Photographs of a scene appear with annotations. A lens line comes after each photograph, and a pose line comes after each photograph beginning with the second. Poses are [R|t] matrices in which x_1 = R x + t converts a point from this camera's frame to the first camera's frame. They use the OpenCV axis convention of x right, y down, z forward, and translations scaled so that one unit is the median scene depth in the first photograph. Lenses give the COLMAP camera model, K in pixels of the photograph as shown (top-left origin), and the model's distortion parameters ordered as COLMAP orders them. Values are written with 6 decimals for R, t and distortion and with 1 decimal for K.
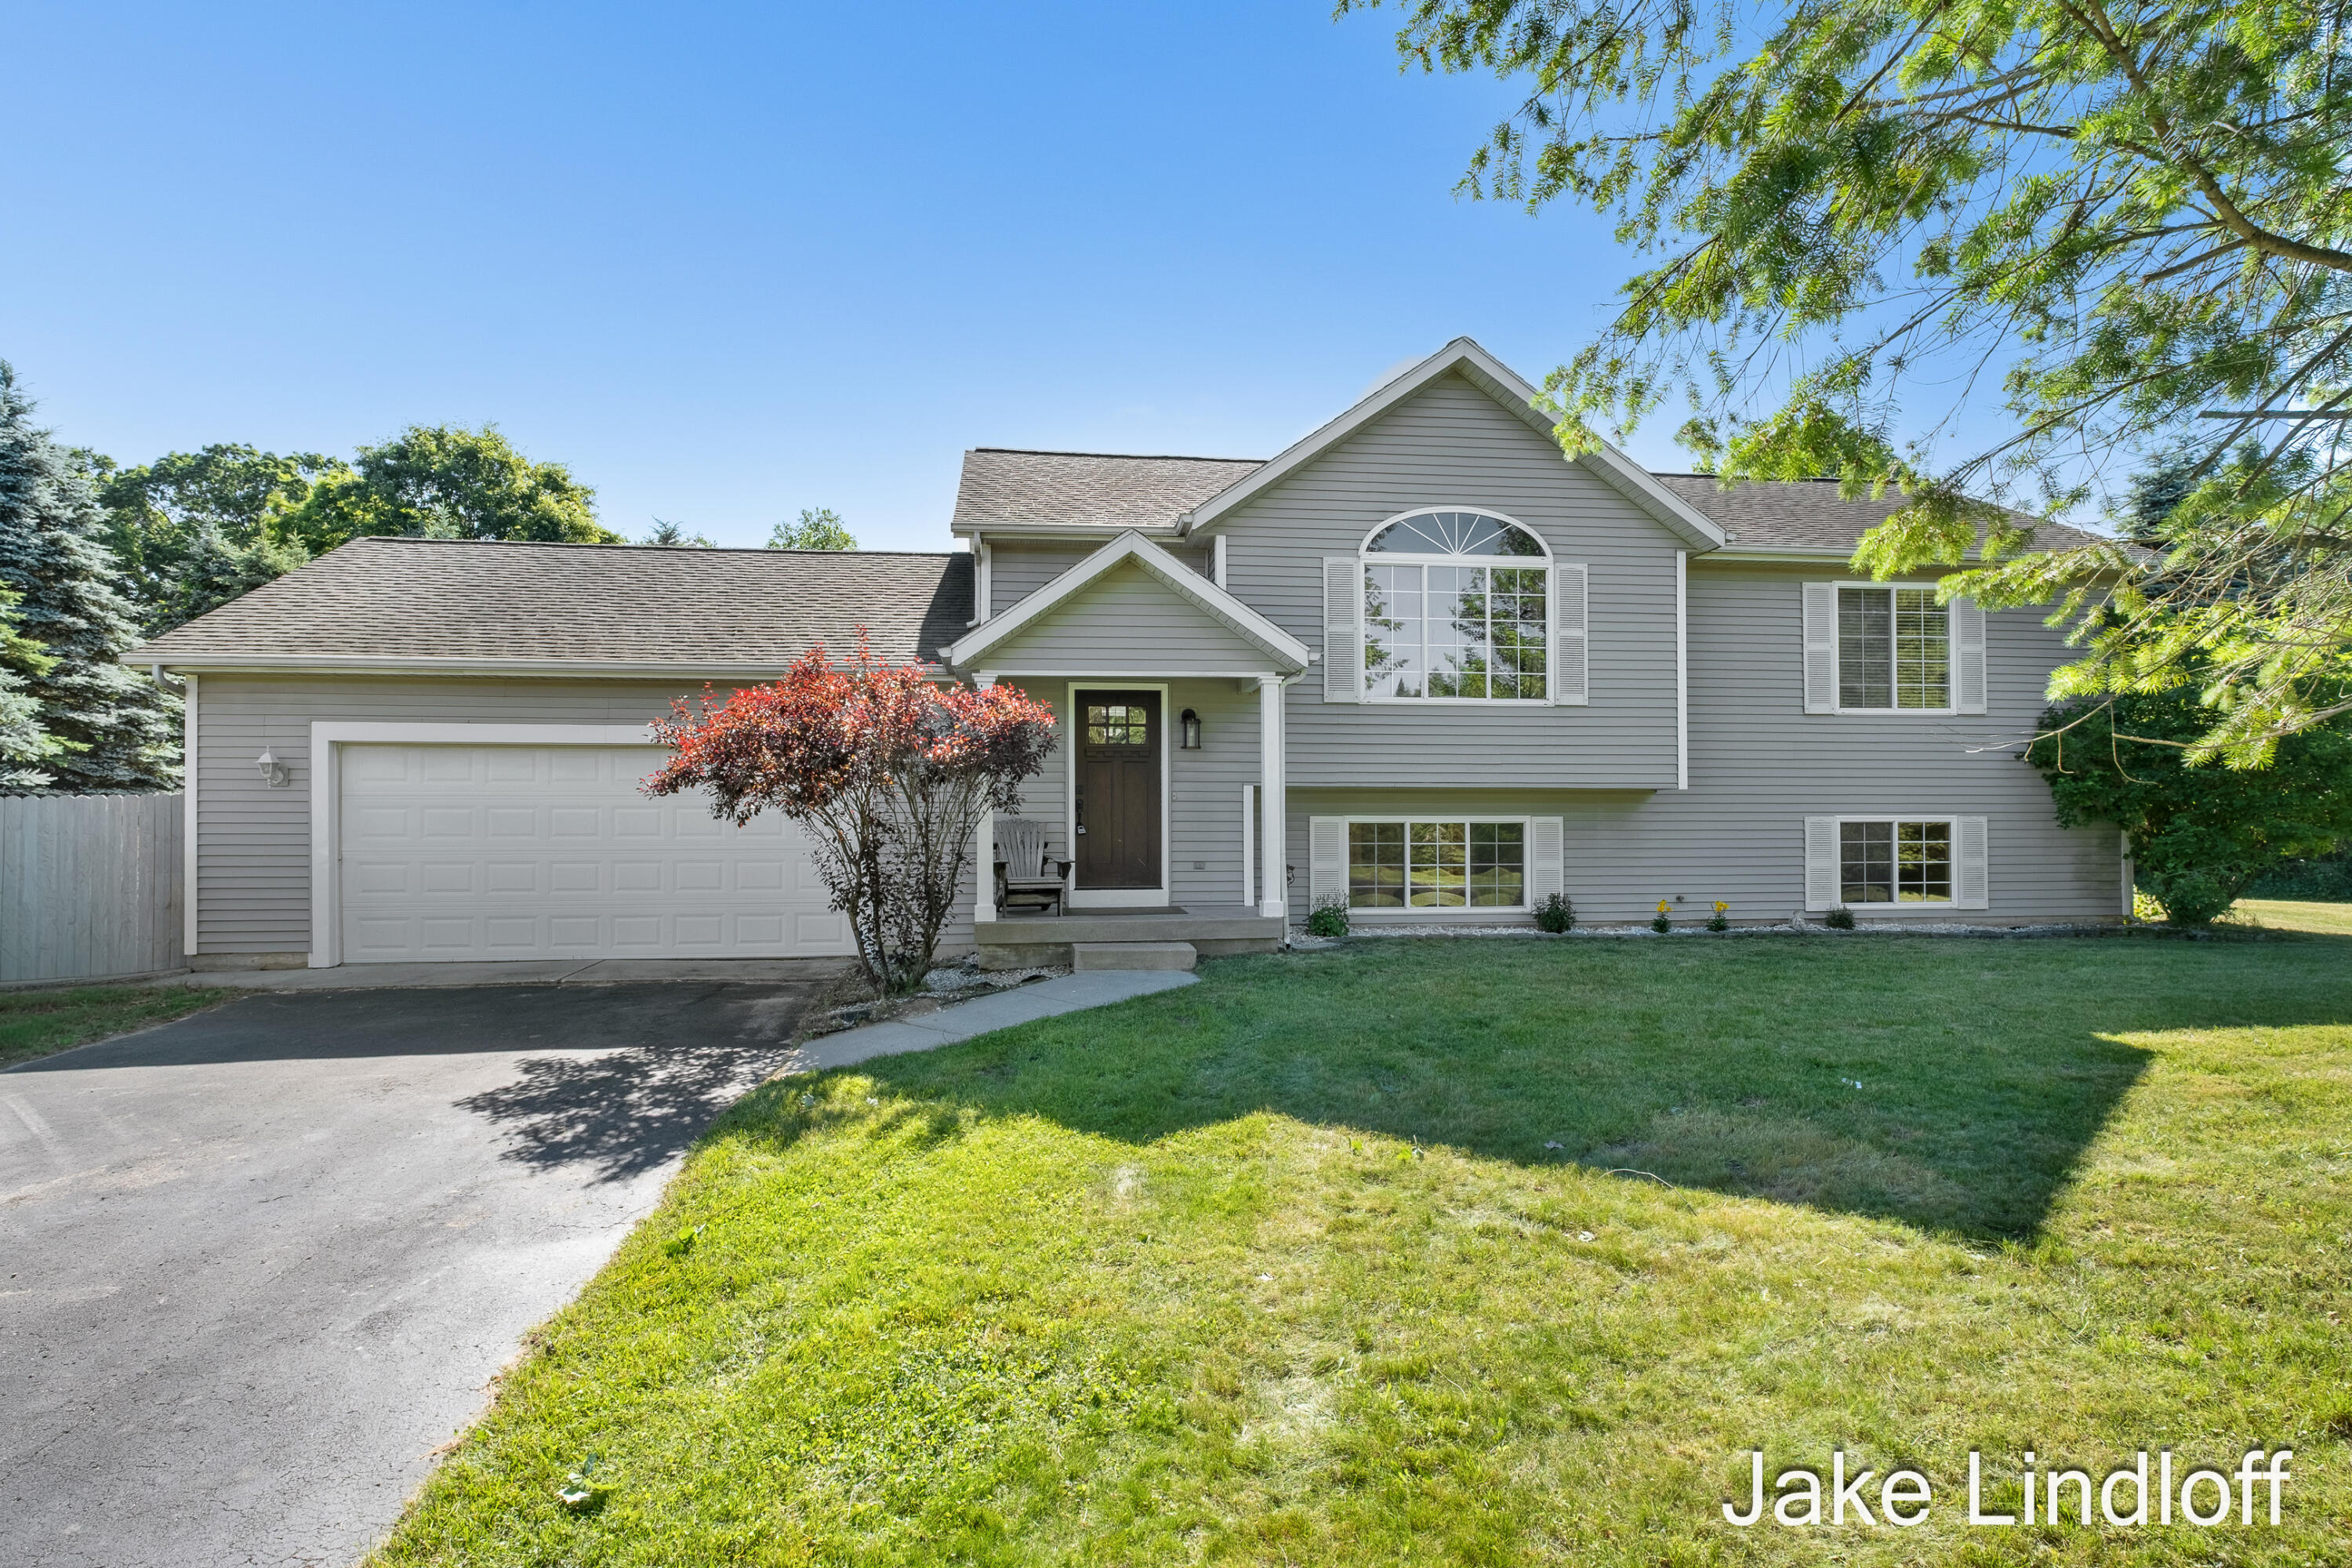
lens RADIAL K [[1212.1, 0, 1169.8], [0, 1212.1, 790.8], [0, 0, 1]] dist [0.002389, -0.002629]
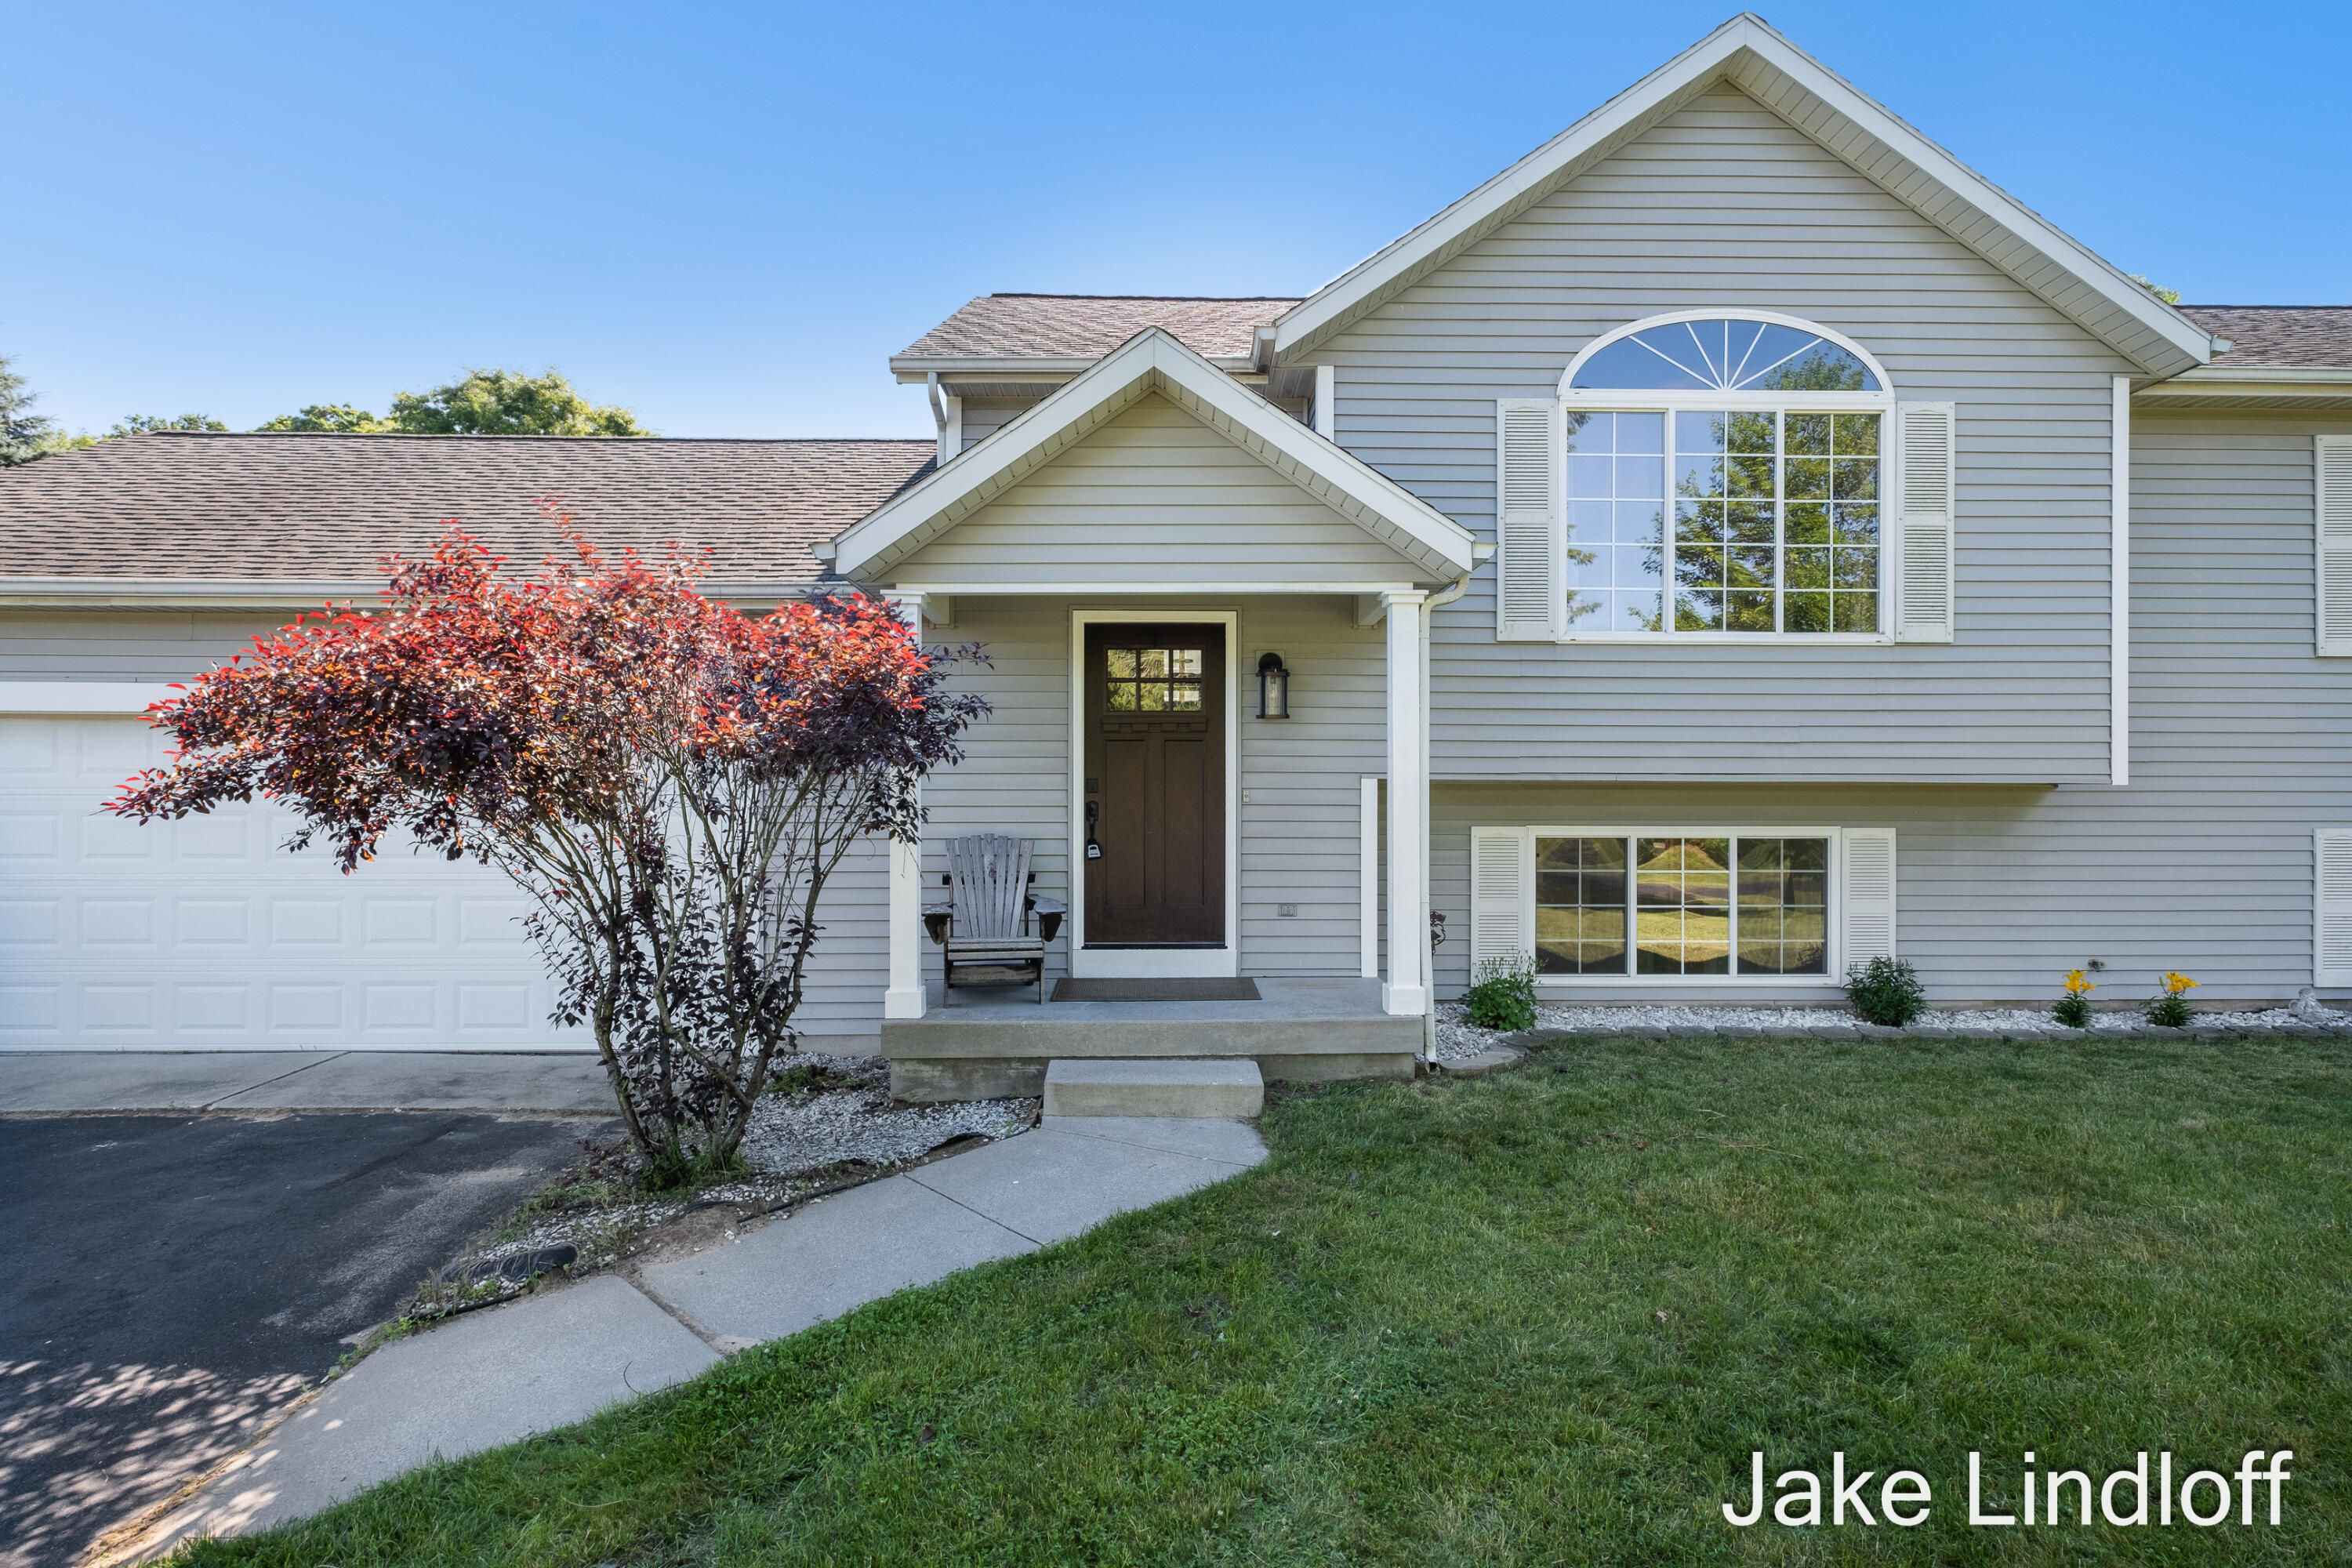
lens RADIAL K [[1234.0, 0, 1187.4], [0, 1234.0, 794.6], [0, 0, 1]] dist [0.003438, -0.000197]
pose [[0.994423, 0.003058, -0.105418, 0.038956], [-0.000243, 0.999643, 0.026711, -0.012828], [0.105462, -0.026537, 0.994069, 0.370254]]
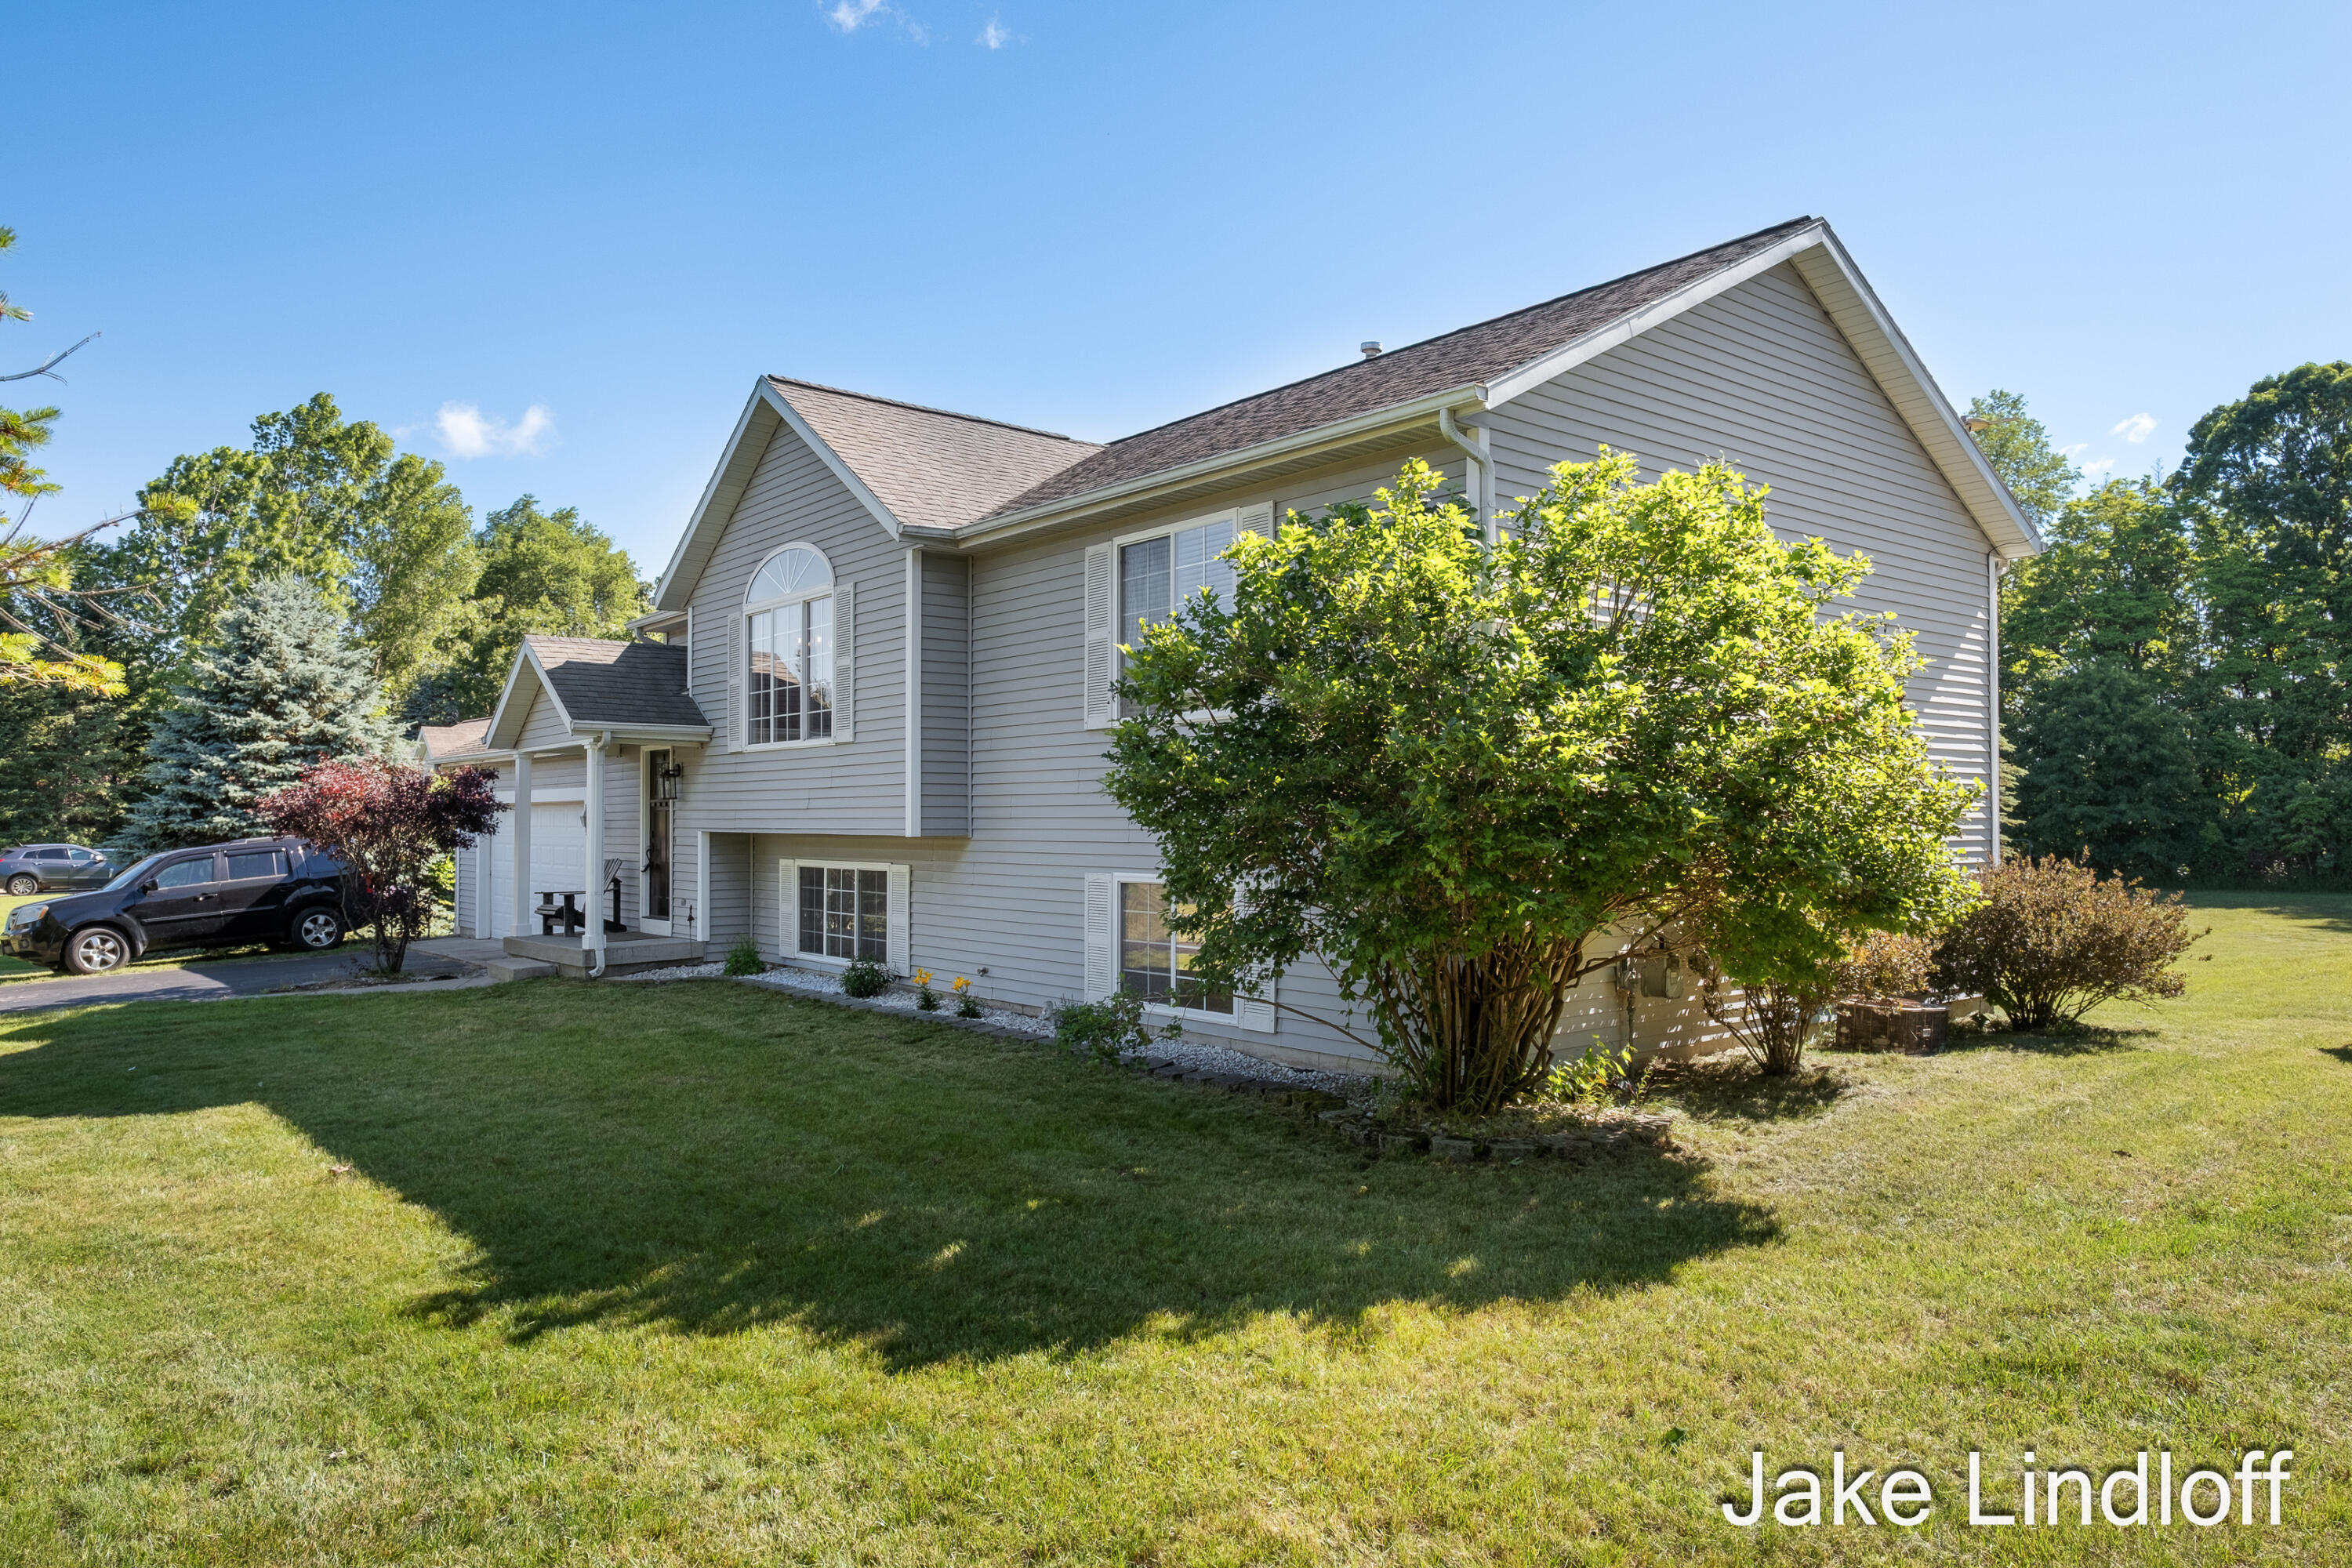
lens RADIAL K [[1503.0, 0, 1176.0], [0, 1503.0, 788.8], [0, 0, 1]] dist [0.001187, 0.000023]
pose [[0.535228, -0.018635, -0.844502, 1.430133], [0.017489, 0.999787, -0.010977, -0.019595], [0.844527, -0.008894, 0.535440, 0.625208]]
